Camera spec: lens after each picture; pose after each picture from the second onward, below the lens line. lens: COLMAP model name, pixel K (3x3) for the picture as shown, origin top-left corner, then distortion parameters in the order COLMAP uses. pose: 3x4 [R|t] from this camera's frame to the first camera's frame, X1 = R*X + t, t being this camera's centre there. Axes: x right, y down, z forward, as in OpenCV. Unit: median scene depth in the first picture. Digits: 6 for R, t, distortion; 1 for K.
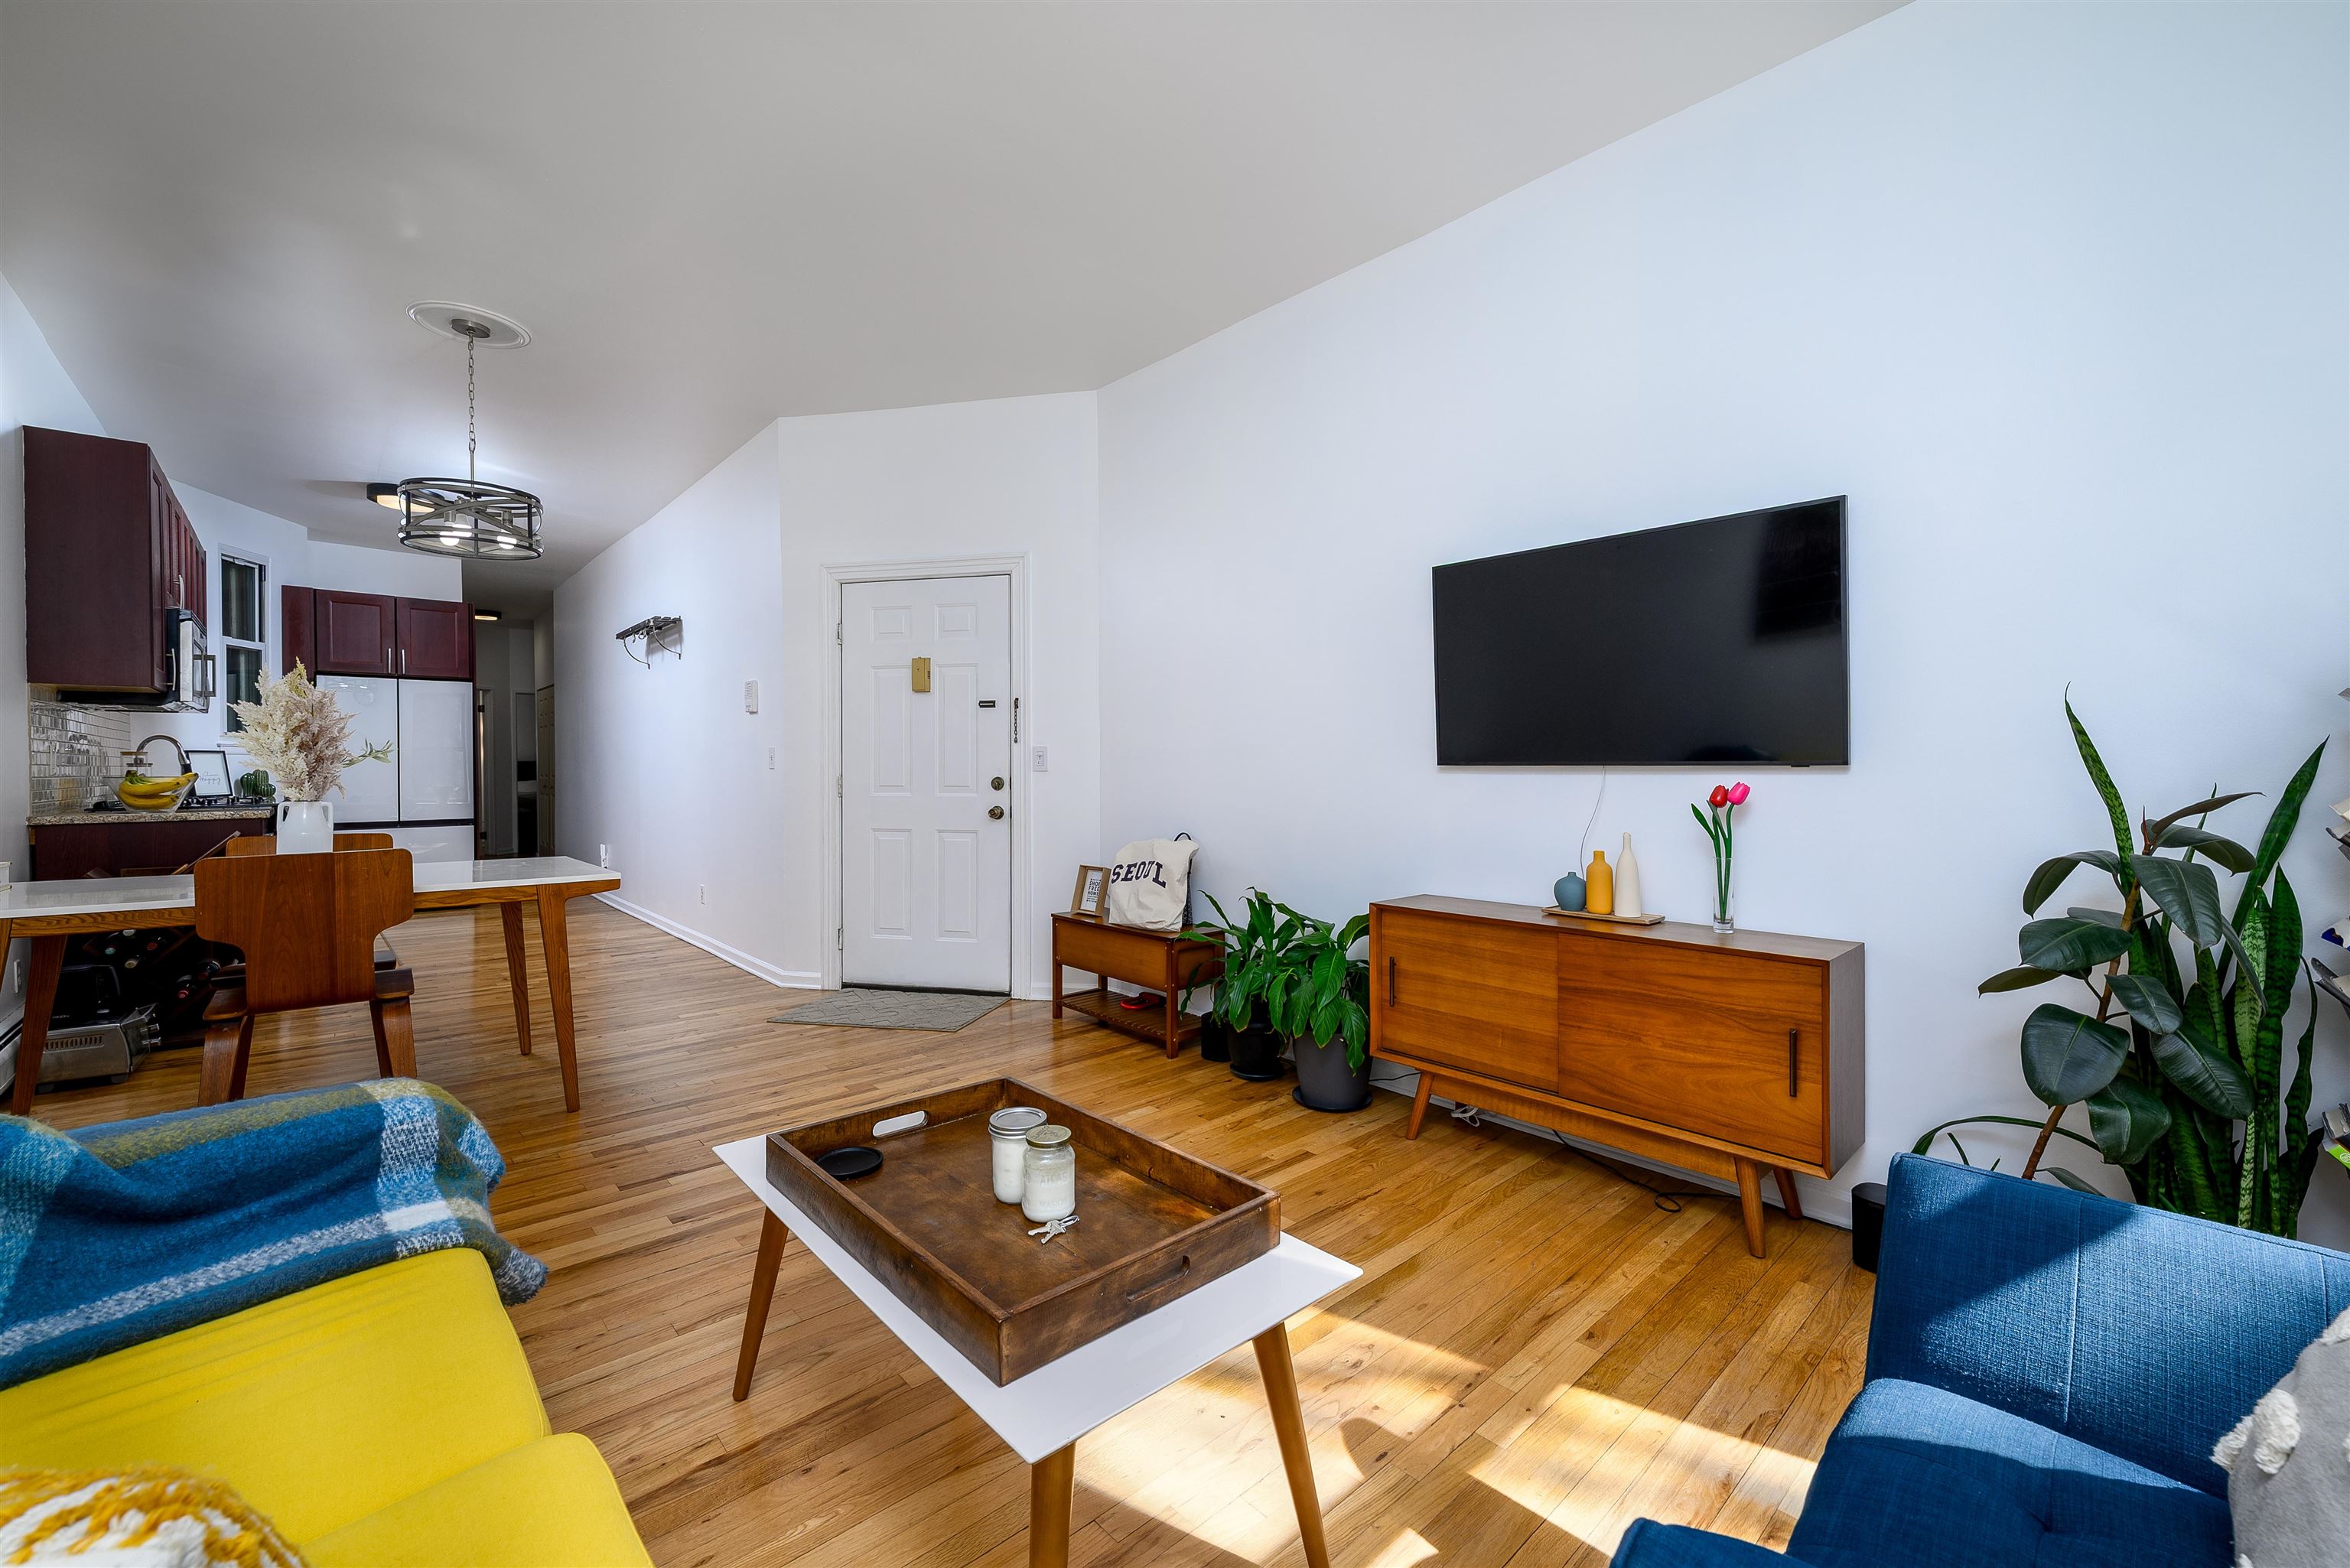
lens RADIAL K [[957.3, 0, 1190.2], [0, 957.3, 779.5], [0, 0, 1]] dist [-0.000436, -0.000008]
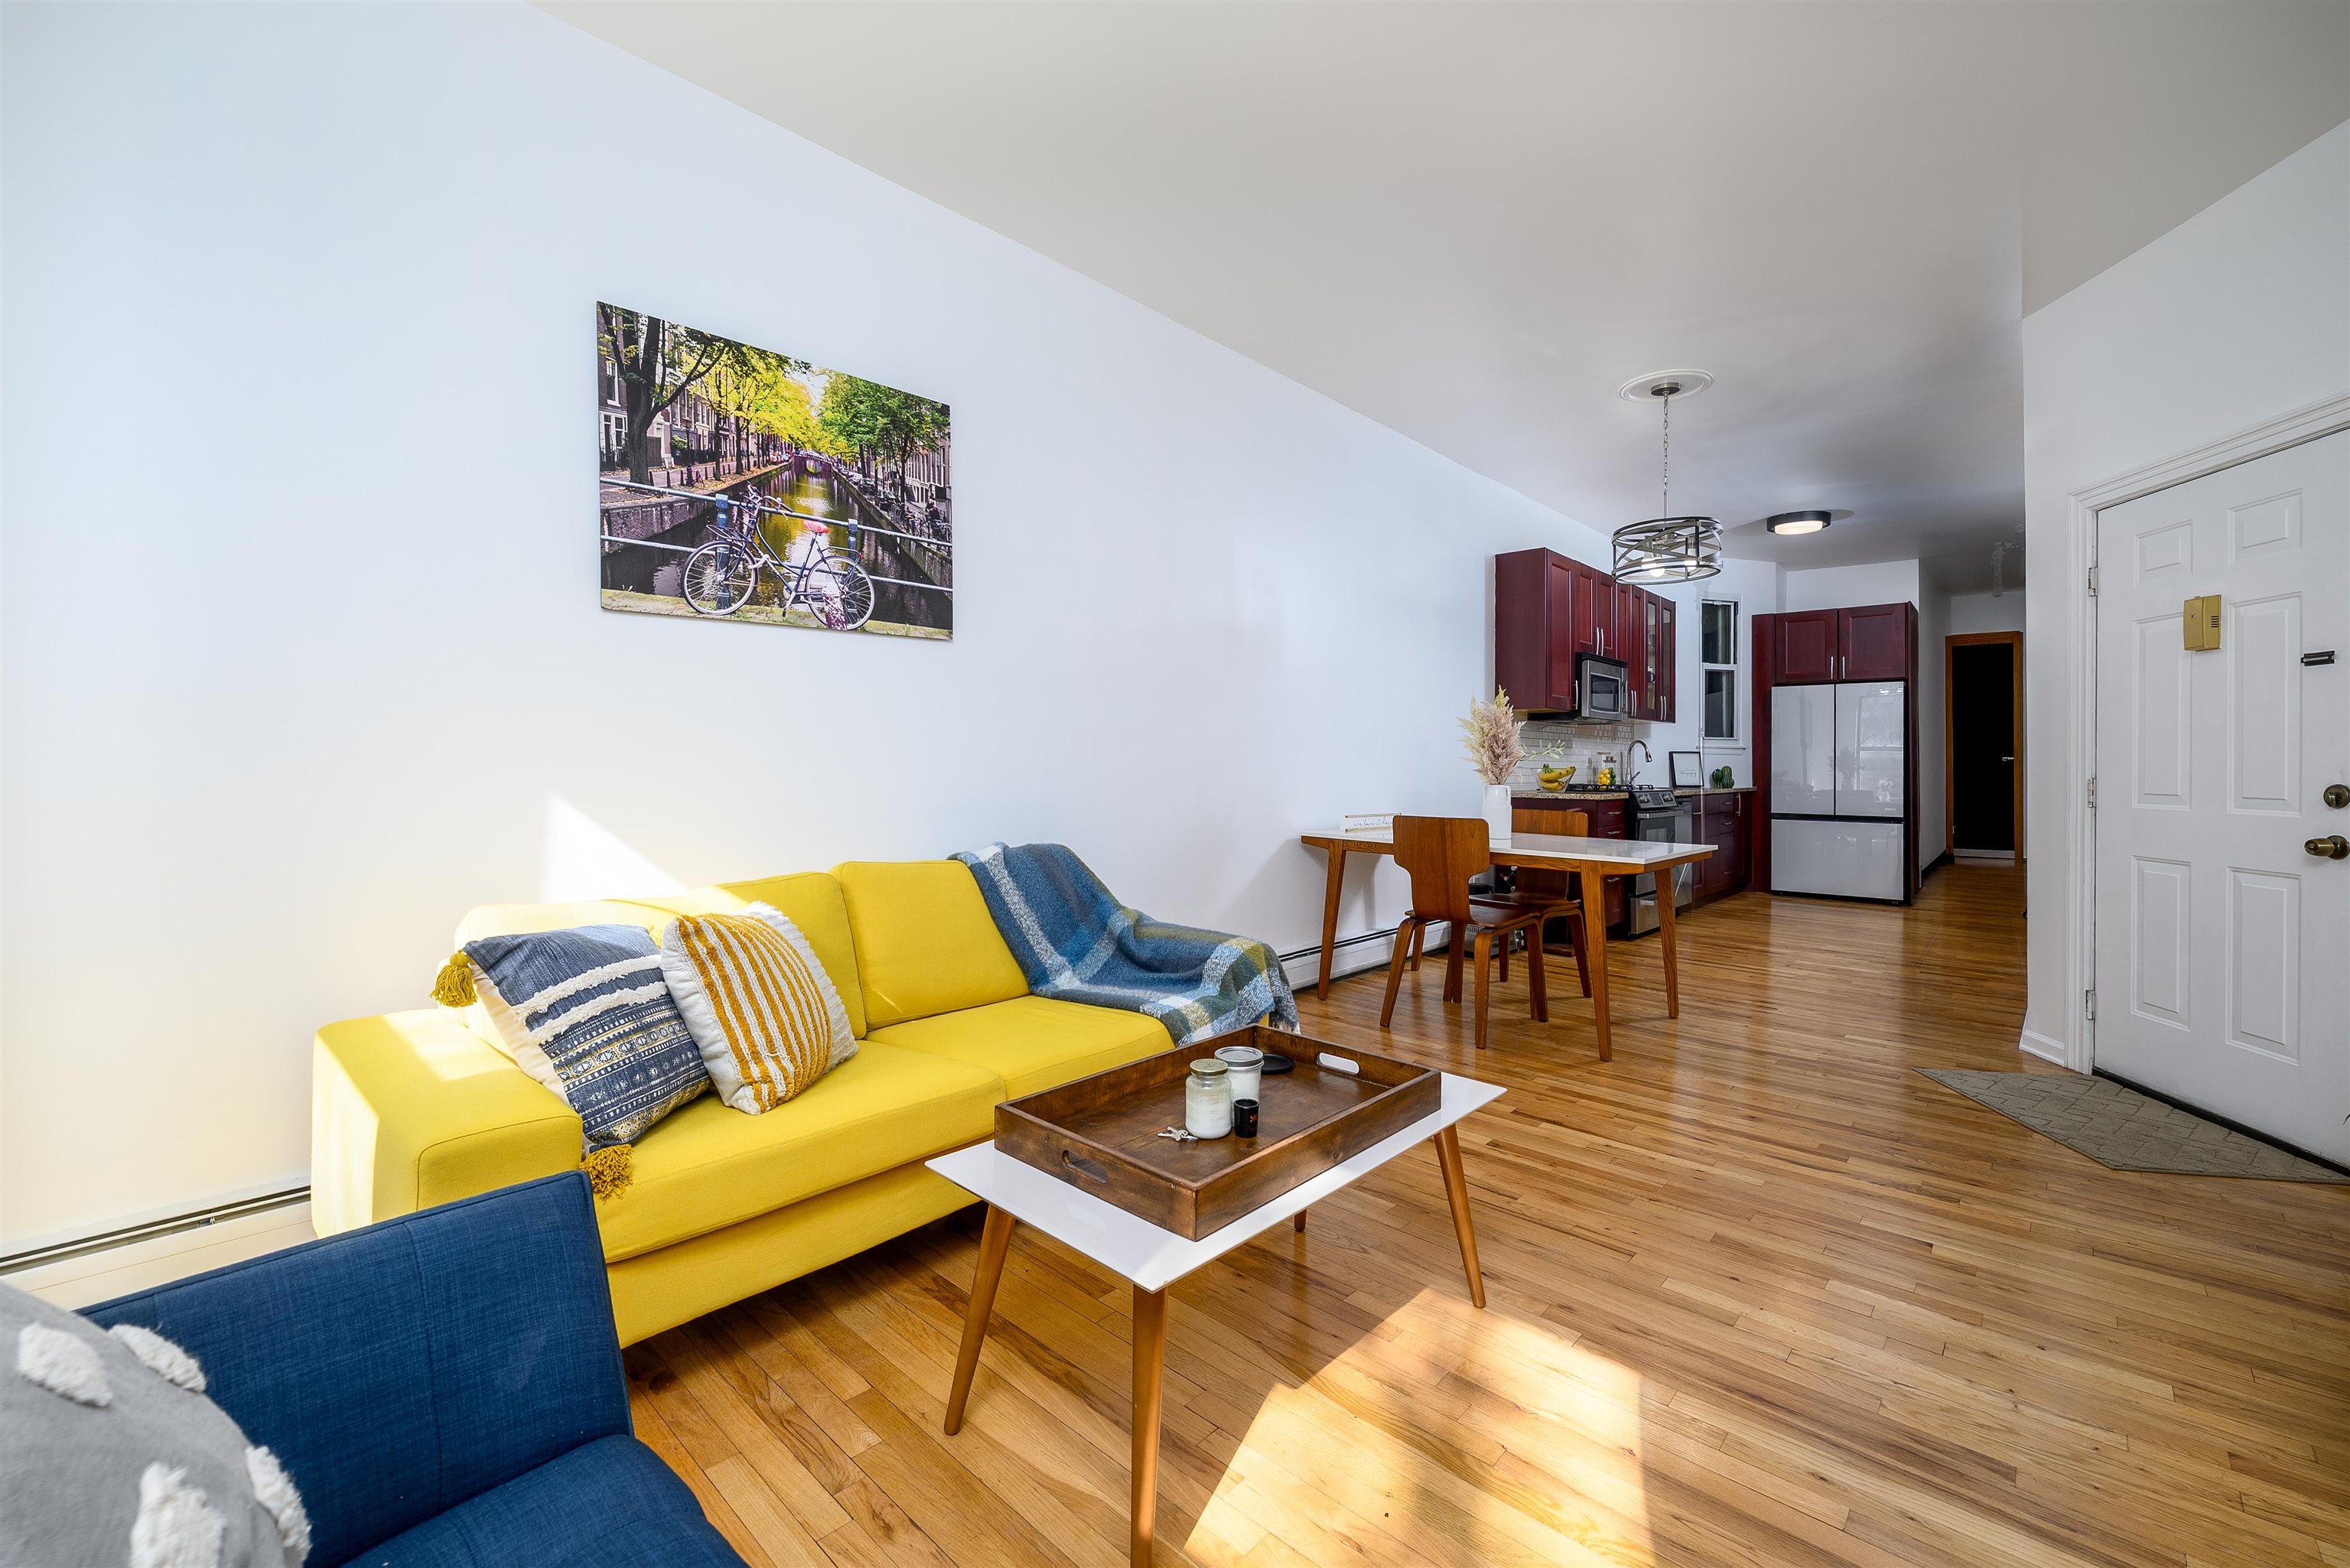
lens RADIAL K [[962.2, 0, 1175.1], [0, 962.2, 759.9], [0, 0, 1]] dist [-0.000819, -0.000067]
pose [[0.070241, 0.000495, -0.997530, 0.477418], [-0.022672, 0.999742, -0.001100, -0.001734], [0.997272, 0.022693, 0.070234, 0.400733]]
